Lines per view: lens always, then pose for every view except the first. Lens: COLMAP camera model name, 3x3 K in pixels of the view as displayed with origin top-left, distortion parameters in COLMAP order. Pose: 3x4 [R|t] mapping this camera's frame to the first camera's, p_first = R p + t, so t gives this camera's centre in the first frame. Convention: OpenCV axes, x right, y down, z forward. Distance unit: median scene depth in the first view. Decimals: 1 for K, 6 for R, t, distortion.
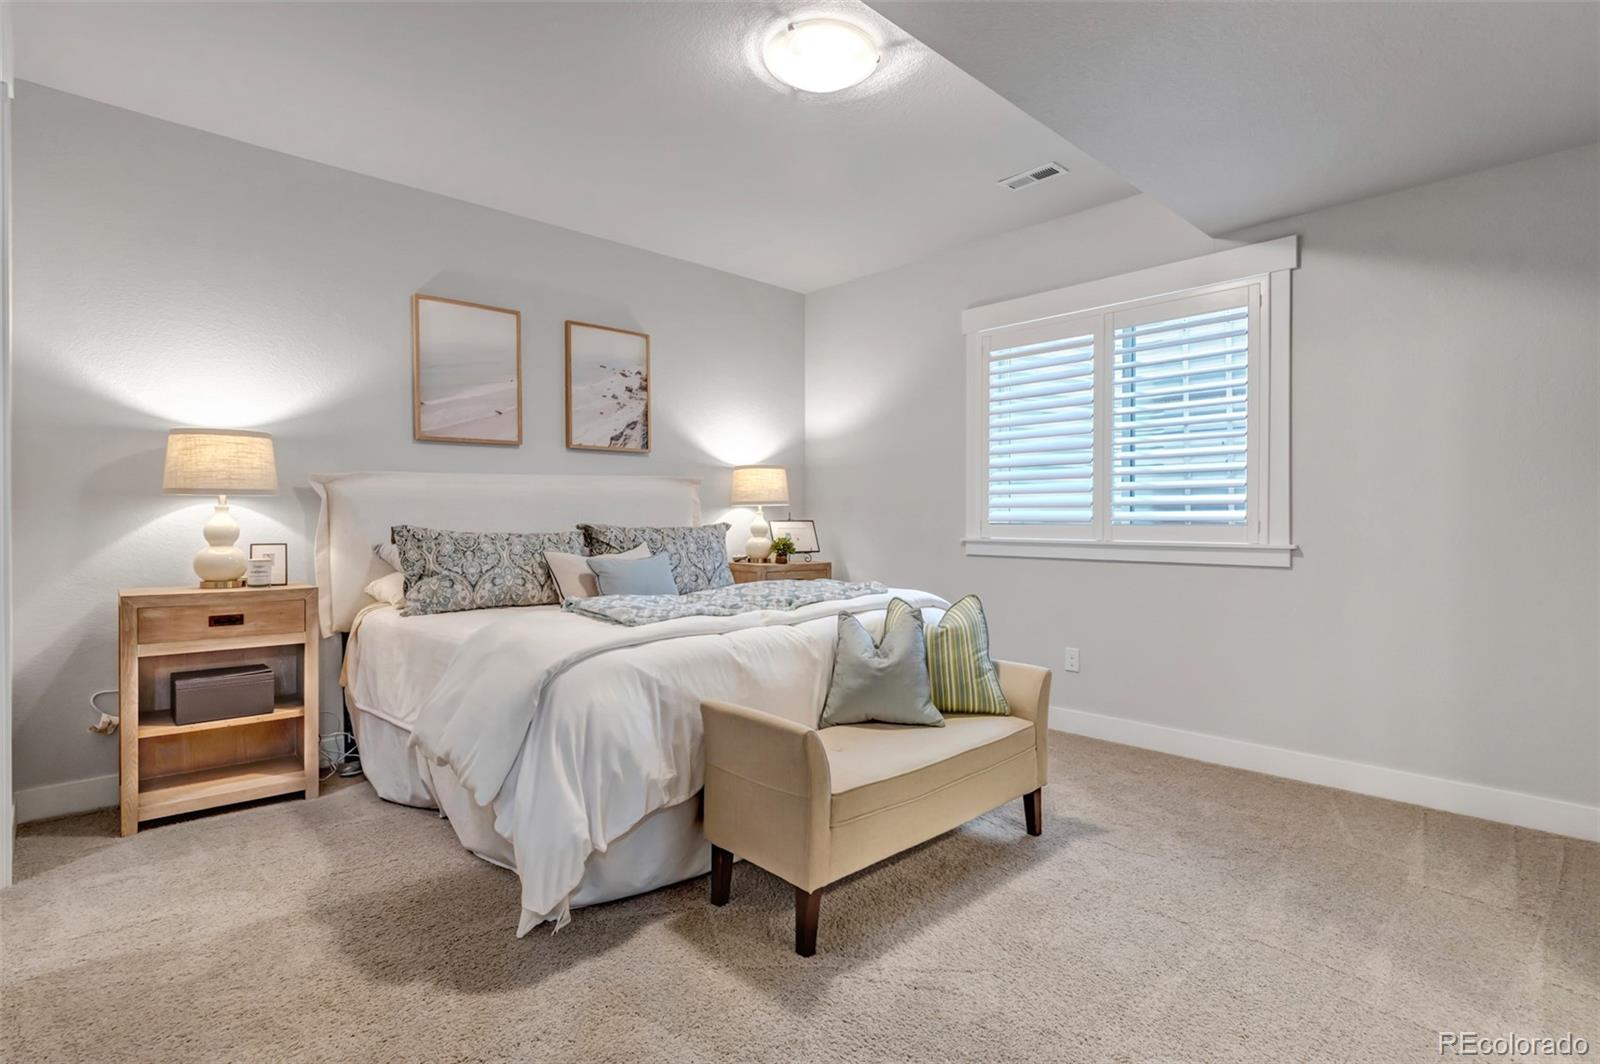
lens RADIAL K [[785.6, 0, 799.7], [0, 785.6, 526.7], [0, 0, 1]] dist [-0.003252, 0.000064]
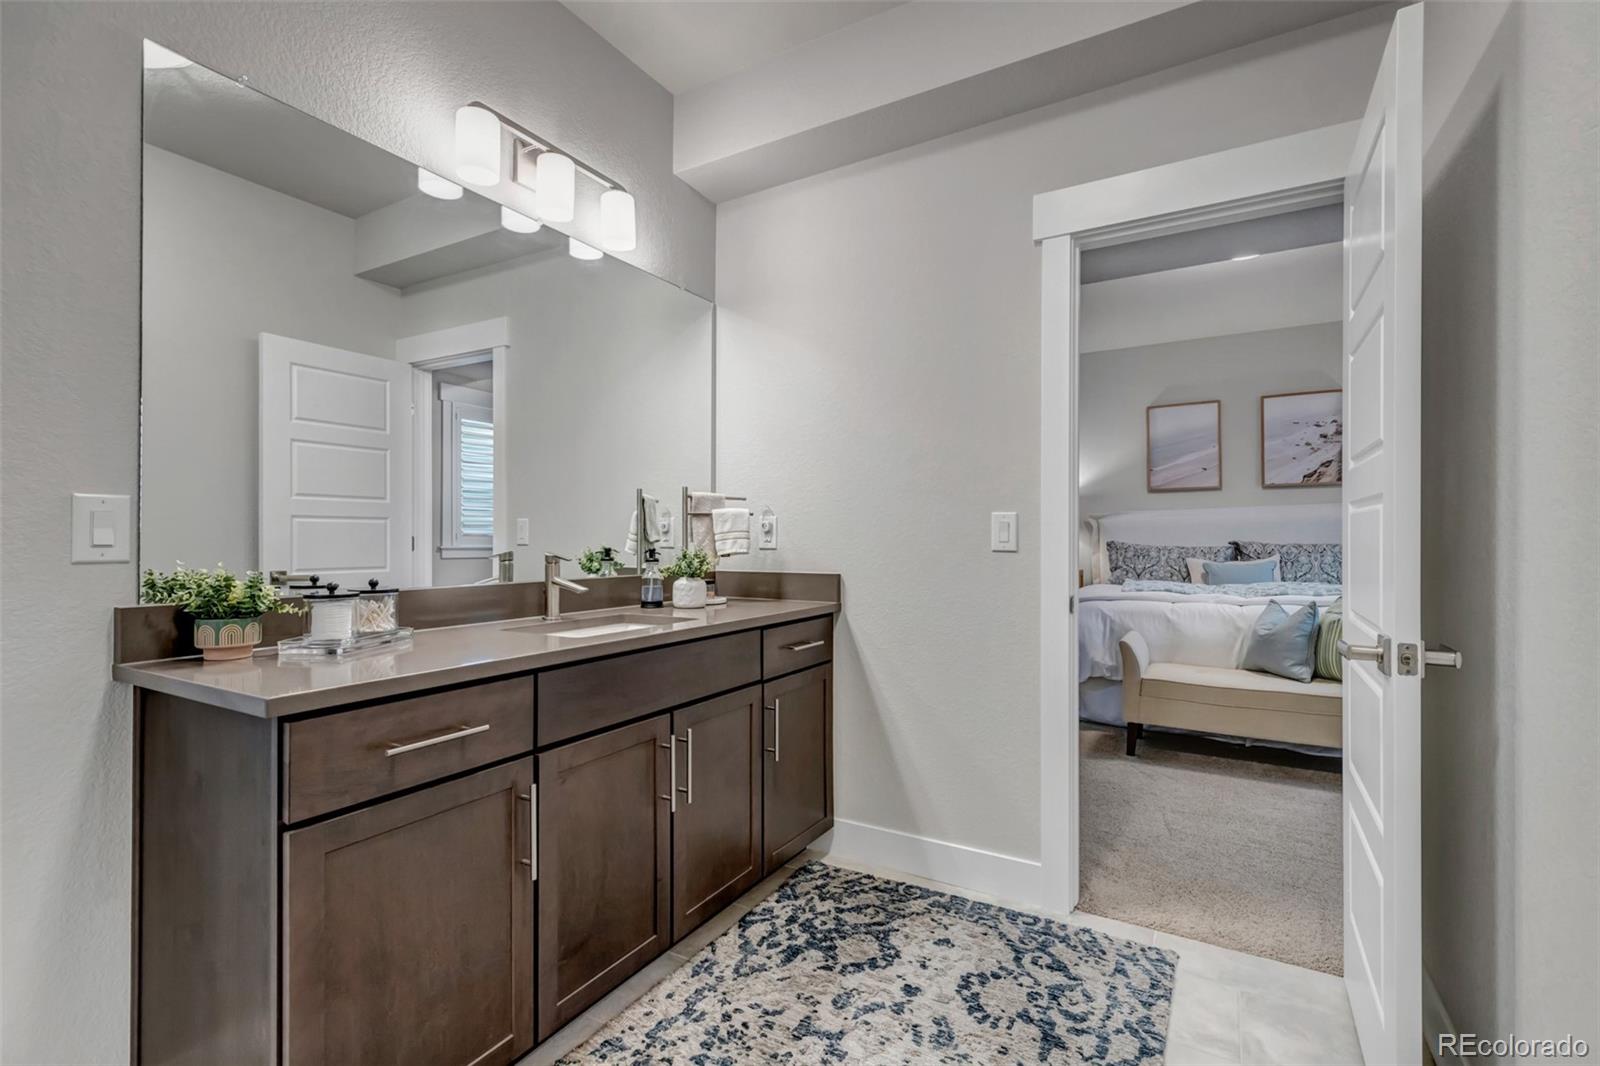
lens RADIAL K [[731.1, 0, 807.7], [0, 731.1, 533.2], [0, 0, 1]] dist [0.003963, -0.001637]
pose [[0.295086, -0.007644, -0.955440, 0.779788], [-0.009768, 0.999892, -0.011017, 0.004430], [0.955421, 0.012583, 0.294980, -0.170706]]
